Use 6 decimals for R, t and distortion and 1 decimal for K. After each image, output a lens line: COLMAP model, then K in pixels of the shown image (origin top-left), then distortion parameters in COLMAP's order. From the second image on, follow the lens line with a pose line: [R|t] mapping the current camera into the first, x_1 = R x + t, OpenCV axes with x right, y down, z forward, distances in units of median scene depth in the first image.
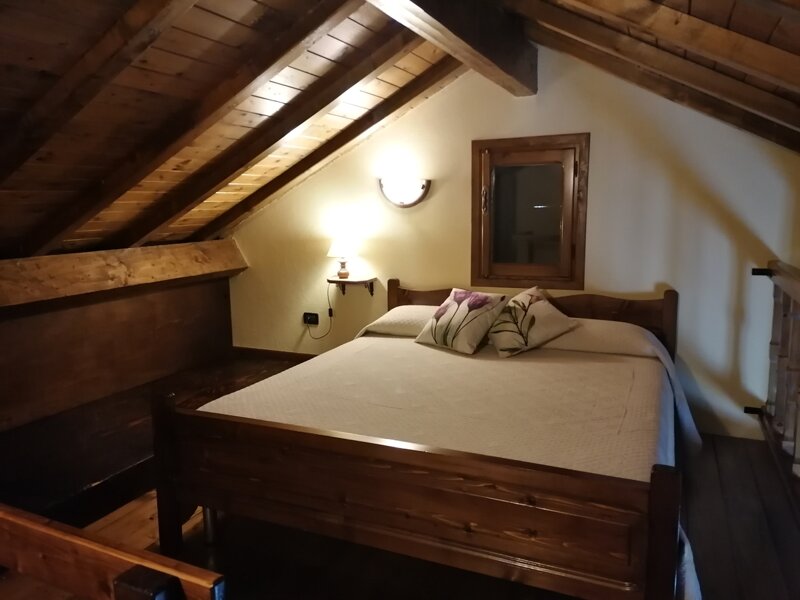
lens RADIAL K [[603.4, 0, 398.2], [0, 603.4, 302.1], [0, 0, 1]] dist [0.015761, -0.004908]
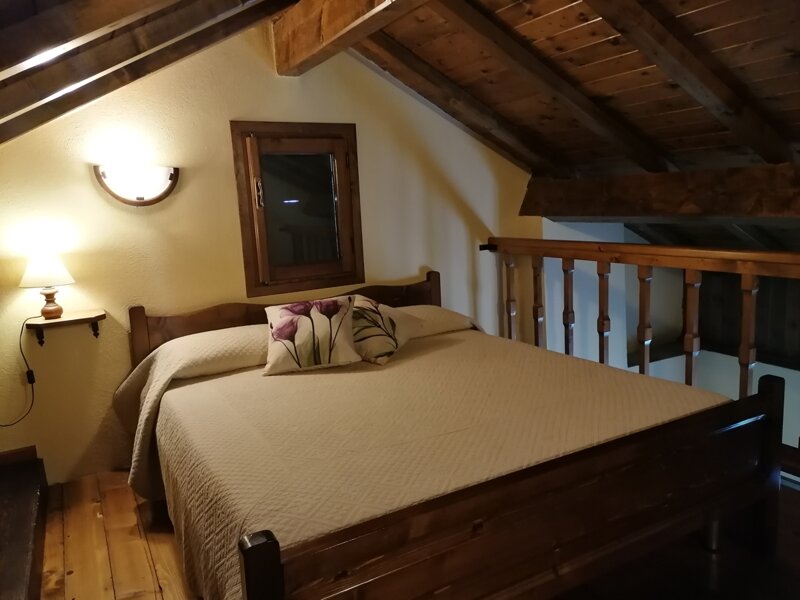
lens RADIAL K [[603.4, 0, 401.2], [0, 603.4, 296.4], [0, 0, 1]] dist [0.015761, -0.004908]
pose [[0.564556, -0.142083, 0.813074, -0.450684], [0.164465, 0.984684, 0.057875, -0.043792], [-0.808843, 0.101049, 0.579277, 0.369070]]
